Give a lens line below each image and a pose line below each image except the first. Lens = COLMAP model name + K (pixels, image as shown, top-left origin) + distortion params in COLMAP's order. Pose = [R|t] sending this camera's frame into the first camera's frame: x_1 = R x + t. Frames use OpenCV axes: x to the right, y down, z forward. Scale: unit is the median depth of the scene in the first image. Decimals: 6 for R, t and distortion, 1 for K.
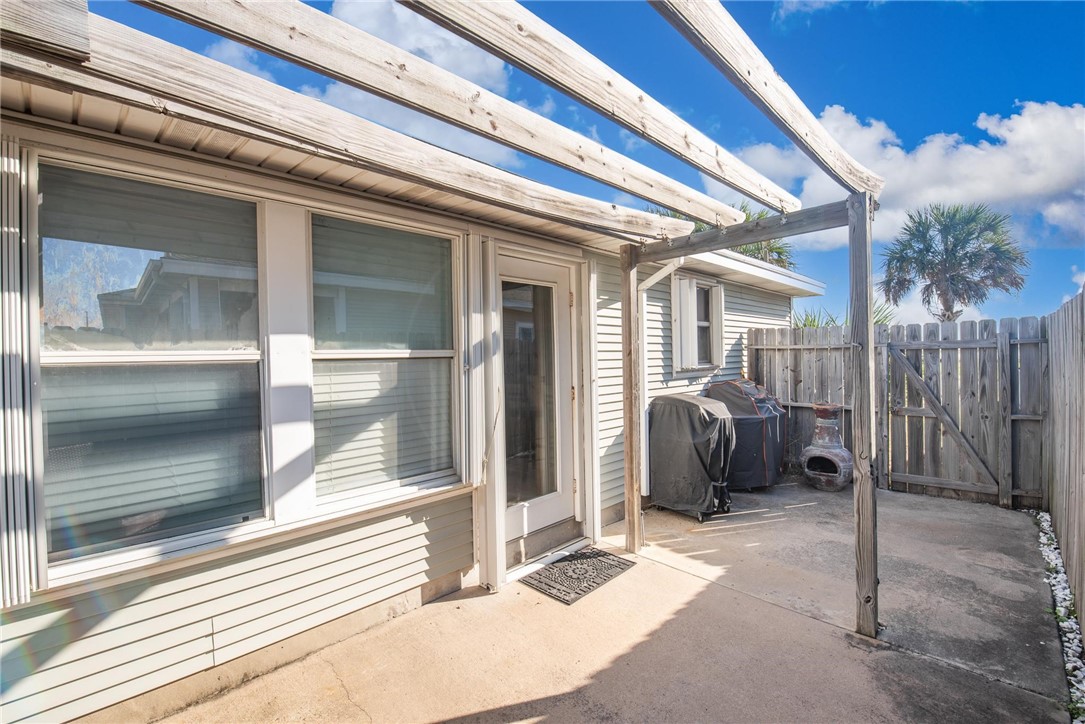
lens RADIAL K [[475.2, 0, 540.8], [0, 475.2, 355.9], [0, 0, 1]] dist [0.001706, -0.010598]
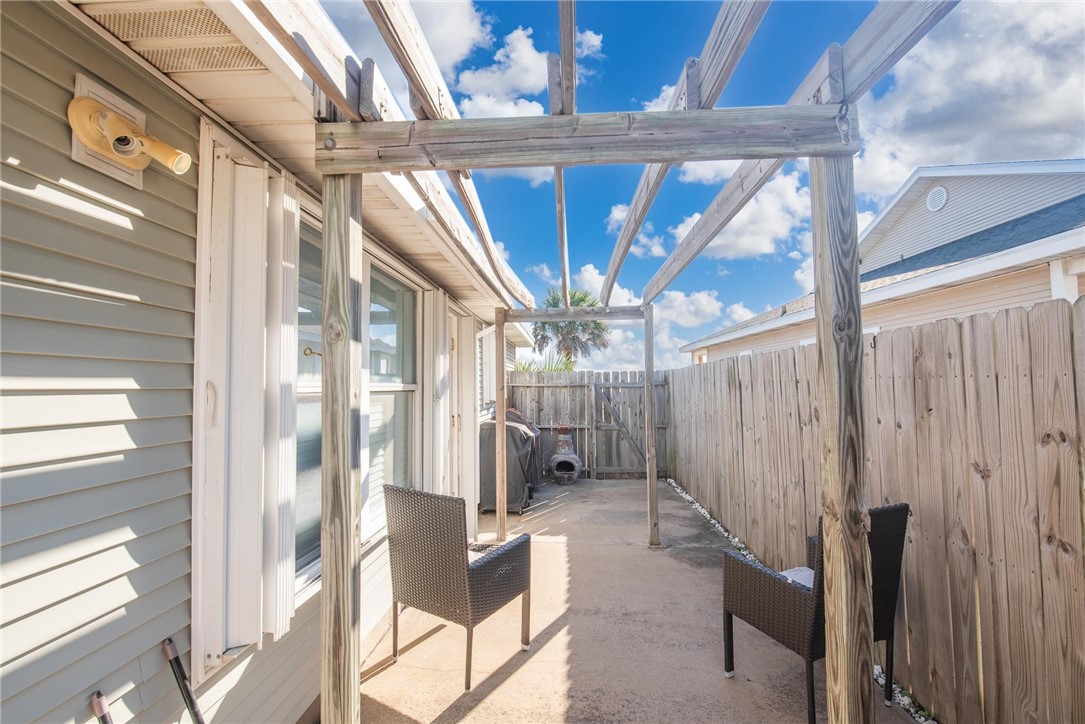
lens RADIAL K [[478.3, 0, 544.9], [0, 478.3, 355.2], [0, 0, 1]] dist [0.002458, 0.000628]
pose [[0.741112, 0.053968, 0.669208, -0.539989], [-0.001779, 0.996918, -0.078426, 0.005840], [-0.671379, 0.056932, 0.738925, -0.068658]]
